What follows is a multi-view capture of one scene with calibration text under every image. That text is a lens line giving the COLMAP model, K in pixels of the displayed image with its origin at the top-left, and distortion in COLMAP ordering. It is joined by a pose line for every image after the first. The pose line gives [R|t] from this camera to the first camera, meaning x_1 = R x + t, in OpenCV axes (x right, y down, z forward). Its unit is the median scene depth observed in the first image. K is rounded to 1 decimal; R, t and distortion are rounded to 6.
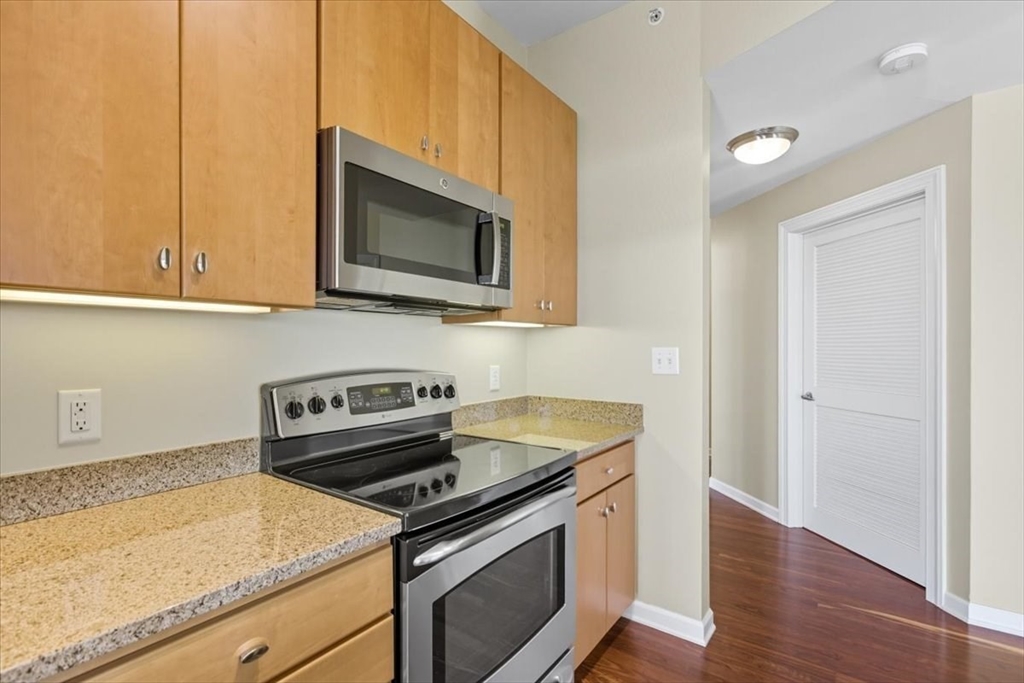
lens RADIAL K [[460.3, 0, 512.0], [0, 460.3, 349.6], [0, 0, 1]] dist [-0.001330, -0.000131]
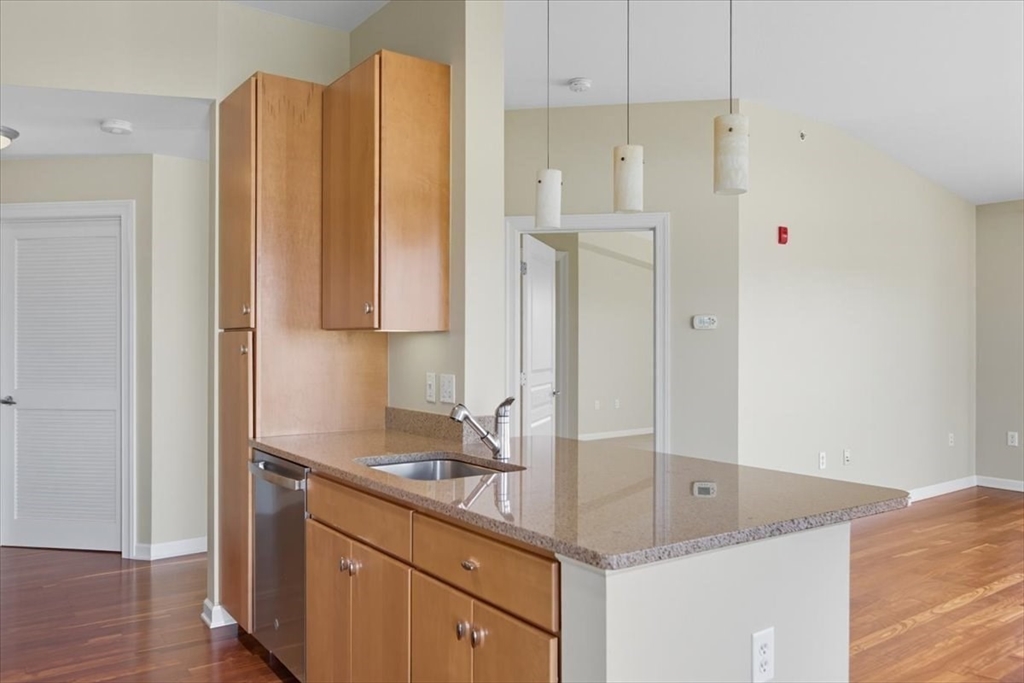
lens RADIAL K [[764.6, 0, 513.2], [0, 764.6, 344.0], [0, 0, 1]] dist [0.007110, 0.010193]
pose [[0.298363, 0.004388, 0.954442, -0.742516], [-0.003173, 0.999988, -0.003605, -0.013794], [-0.954447, -0.001953, 0.298374, -0.601461]]
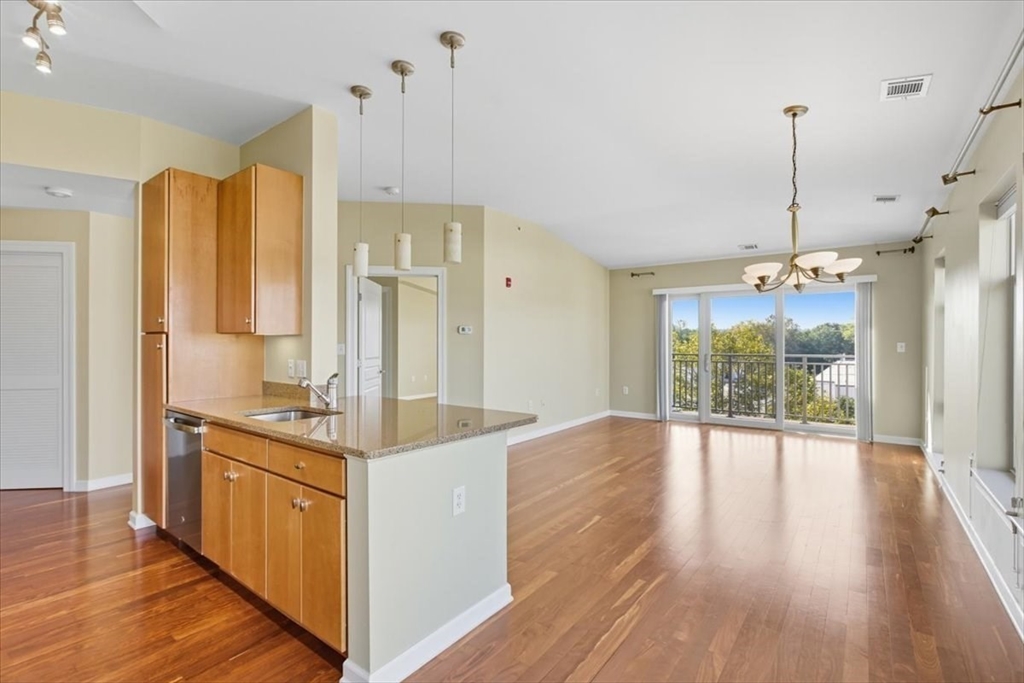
lens RADIAL K [[471.6, 0, 512.0], [0, 471.6, 341.5], [0, 0, 1]] dist [0.001496, 0.000351]
pose [[0.018457, 0.004837, 0.999818, -0.875497], [-0.001539, 0.999987, -0.004809, -0.015113], [-0.999828, -0.001450, 0.018464, -0.741026]]
